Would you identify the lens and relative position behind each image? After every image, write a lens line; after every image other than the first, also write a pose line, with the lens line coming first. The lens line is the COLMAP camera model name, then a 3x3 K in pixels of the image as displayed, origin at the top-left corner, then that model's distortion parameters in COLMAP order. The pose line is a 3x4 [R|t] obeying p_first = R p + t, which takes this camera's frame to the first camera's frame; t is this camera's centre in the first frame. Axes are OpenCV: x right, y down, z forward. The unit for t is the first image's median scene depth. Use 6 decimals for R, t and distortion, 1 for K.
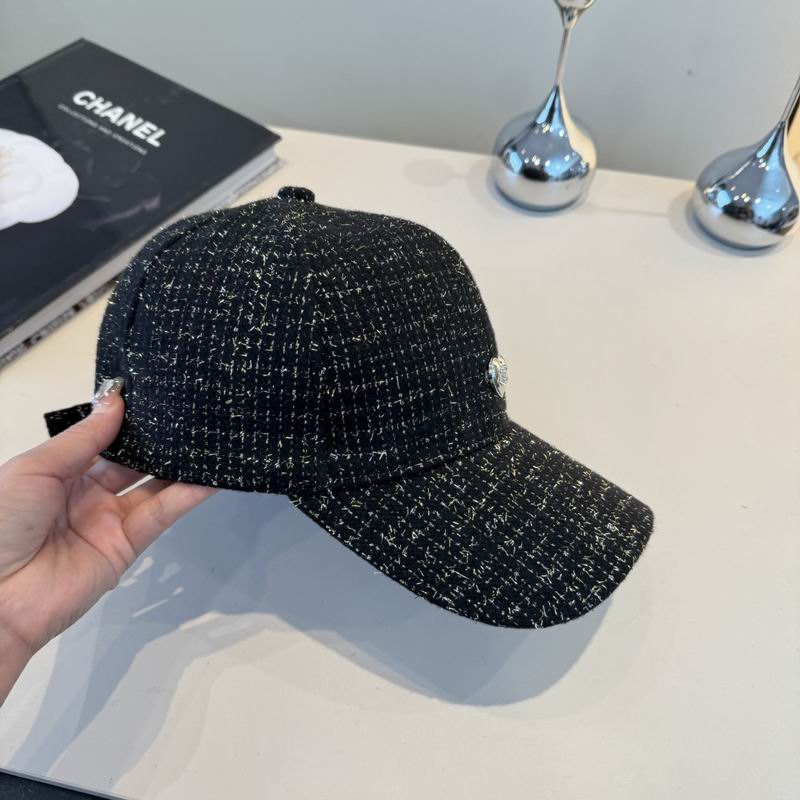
lens RADIAL K [[781.6, 0, 404.5], [0, 781.6, 407.4], [0, 0, 1]] dist [-0.087341, 0.000000]
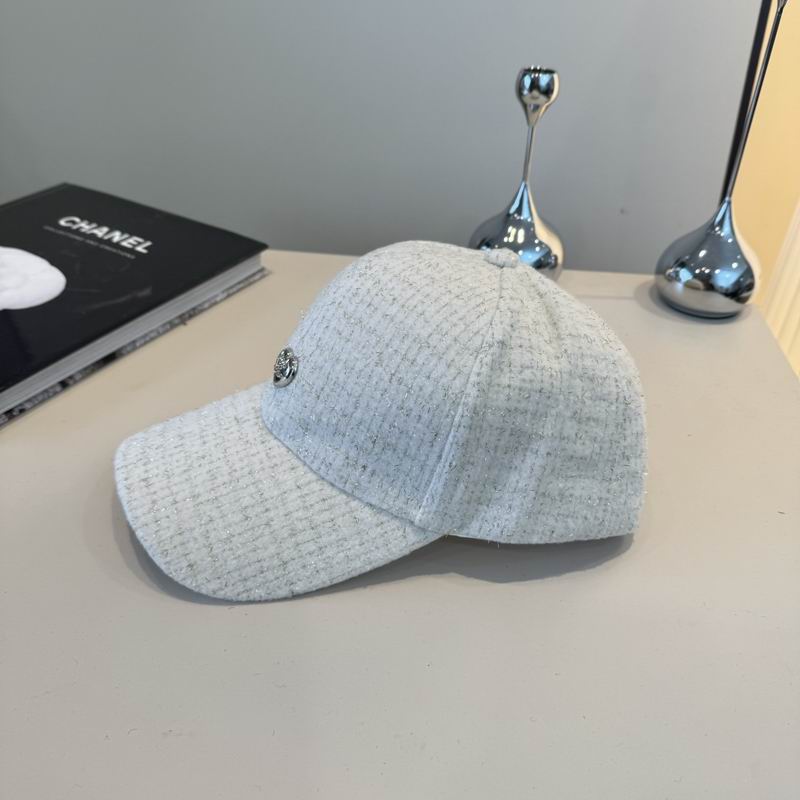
lens RADIAL K [[781.6, 0, 413.7], [0, 781.6, 411.3], [0, 0, 1]] dist [-0.087341, 0.000000]
pose [[0.991537, -0.044771, 0.121860, -0.104040], [0.081672, 0.944754, -0.317441, 0.217934], [-0.100916, 0.324708, 0.940415, 0.066925]]
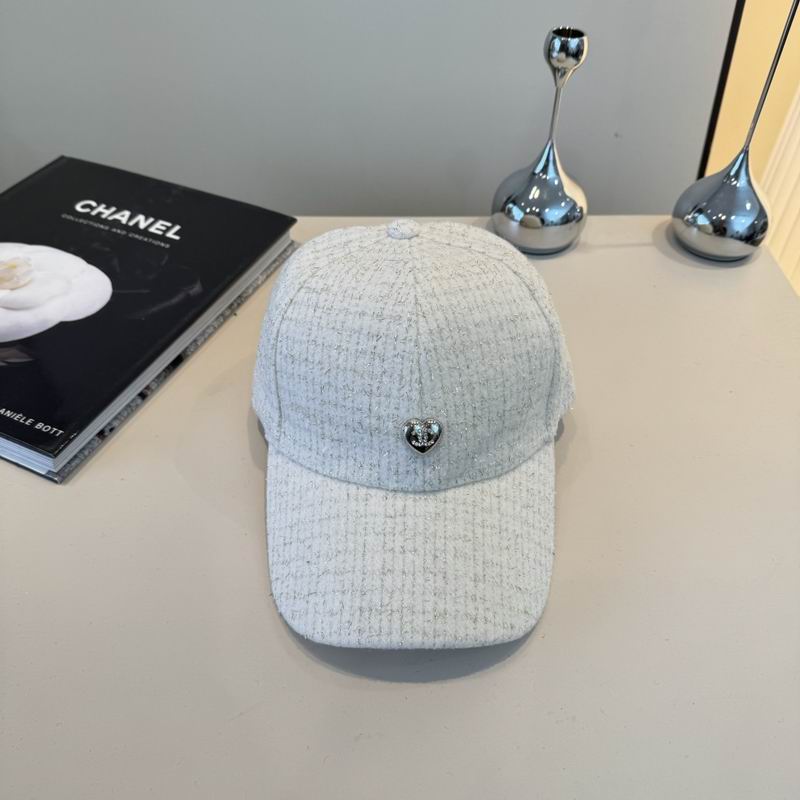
lens RADIAL K [[781.6, 0, 386.6], [0, 781.6, 429.1], [0, 0, 1]] dist [-0.087341, 0.000000]
pose [[0.973323, -0.159285, 0.165137, -0.267452], [0.180231, 0.976192, -0.120689, 0.079280], [-0.141982, 0.147232, 0.978858, -0.004189]]
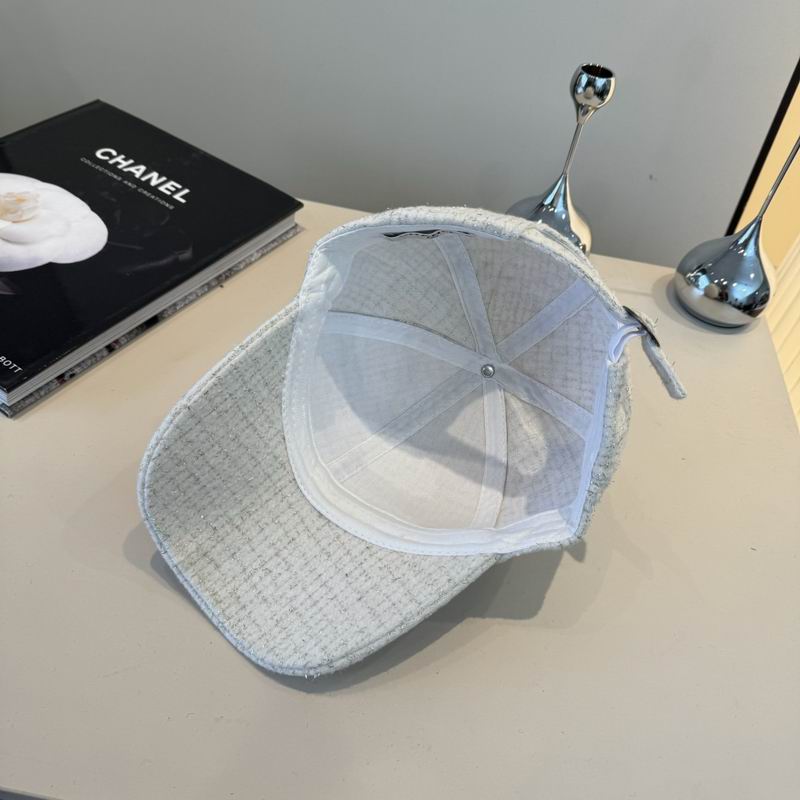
lens RADIAL K [[781.6, 0, 389.5], [0, 781.6, 417.4], [0, 0, 1]] dist [-0.087341, 0.000000]
pose [[0.991244, 0.035353, 0.127220, -0.172135], [-0.020433, 0.992954, -0.116726, 0.064299], [-0.130450, 0.113104, 0.984982, -0.031708]]
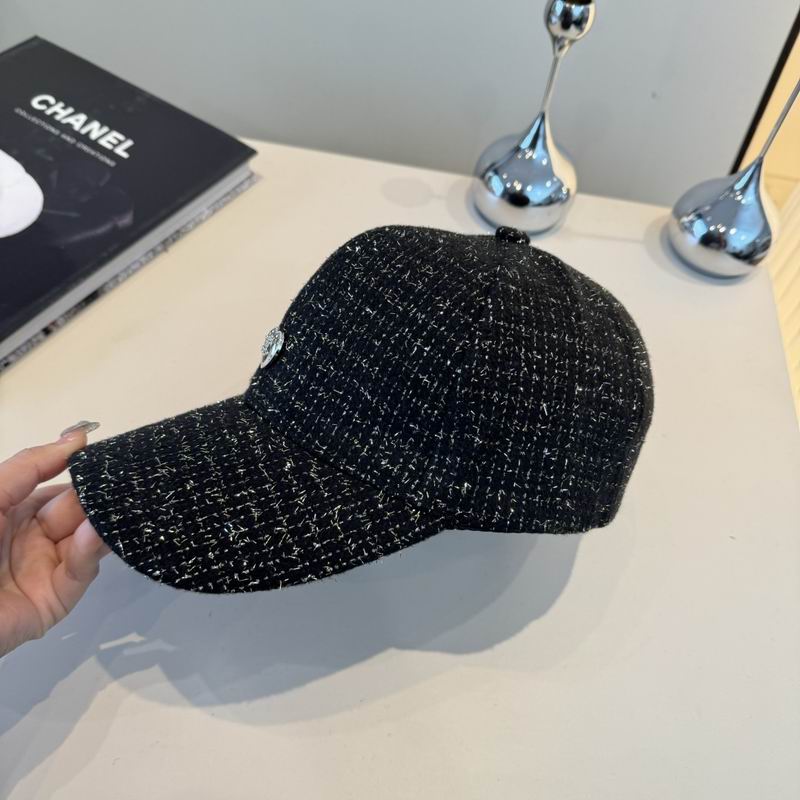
lens RADIAL K [[781.6, 0, 402.2], [0, 781.6, 405.1], [0, 0, 1]] dist [-0.087341, 0.000000]
pose [[0.994485, -0.000818, 0.104874, -0.082904], [-0.000344, 0.999939, 0.011071, -0.045165], [-0.104877, -0.011046, 0.994424, 0.016160]]
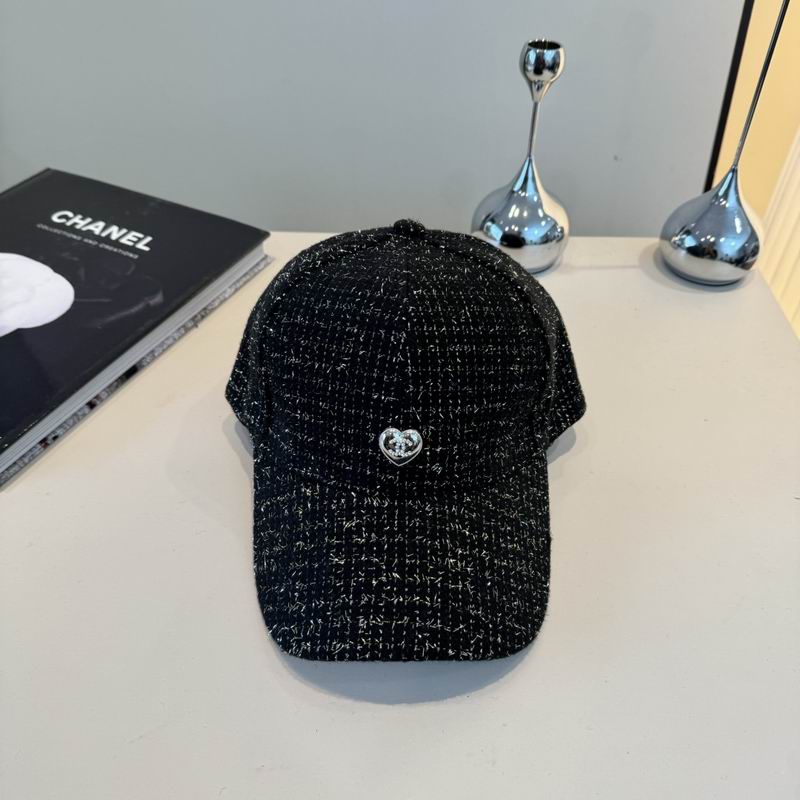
lens RADIAL K [[781.6, 0, 392.2], [0, 781.6, 421.3], [0, 0, 1]] dist [-0.087341, 0.000000]
pose [[0.984388, -0.120449, 0.128348, -0.166216], [0.142368, 0.973641, -0.178199, 0.105262], [-0.103501, 0.193690, 0.975588, 0.022603]]
